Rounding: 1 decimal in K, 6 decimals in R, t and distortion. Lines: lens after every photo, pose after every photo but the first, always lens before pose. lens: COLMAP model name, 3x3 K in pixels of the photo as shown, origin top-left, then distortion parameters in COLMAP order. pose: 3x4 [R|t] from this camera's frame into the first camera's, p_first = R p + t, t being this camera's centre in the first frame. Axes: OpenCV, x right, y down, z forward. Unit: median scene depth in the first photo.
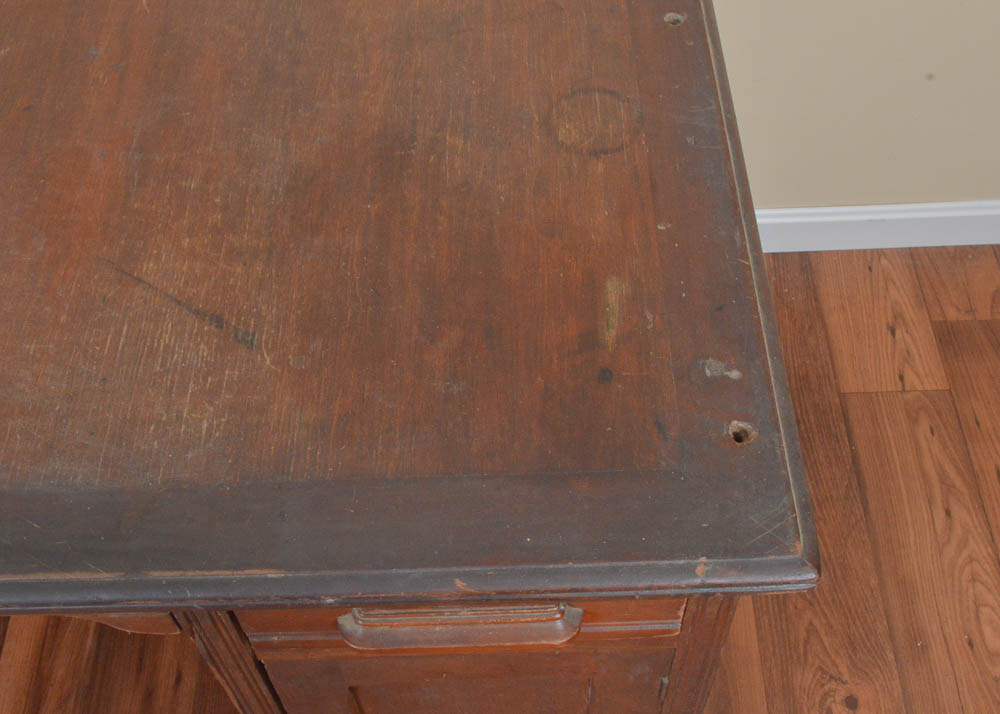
lens RADIAL K [[1177.6, 0, 498.5], [0, 1177.6, 373.1], [0, 0, 1]] dist [-0.073869, 0.032939]
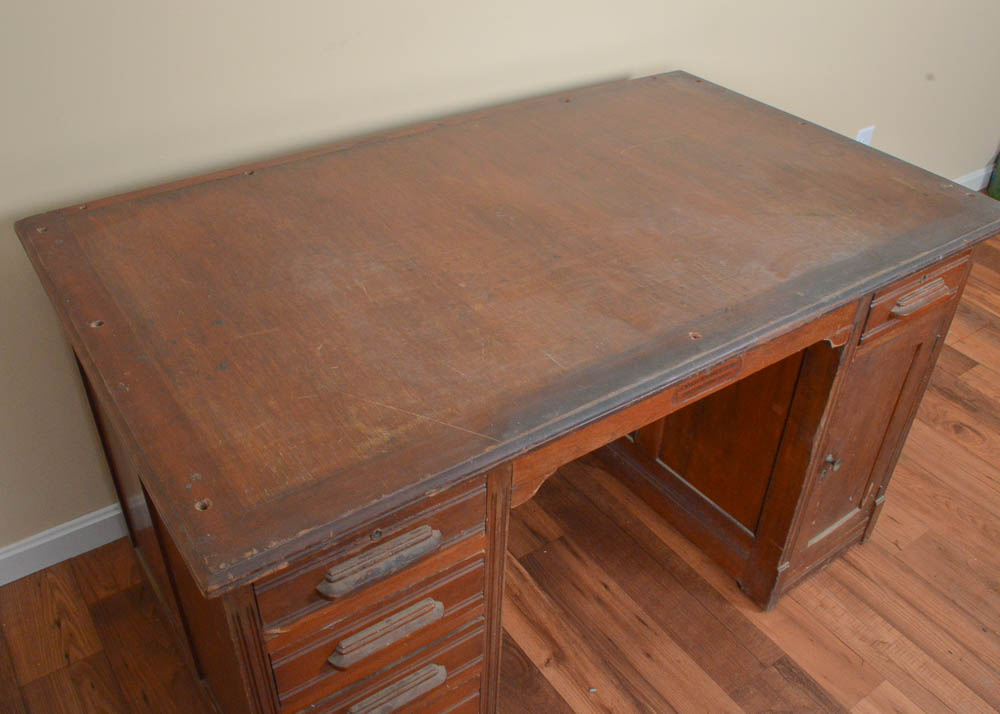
lens RADIAL K [[895.5, 0, 498.1], [0, 895.5, 363.4], [0, 0, 1]] dist [-0.089345, 0.013877]
pose [[0.825331, -0.285676, 0.487049, -0.932181], [0.421982, 0.885194, -0.195865, 0.166603], [-0.375179, 0.367179, 0.851129, -0.140032]]
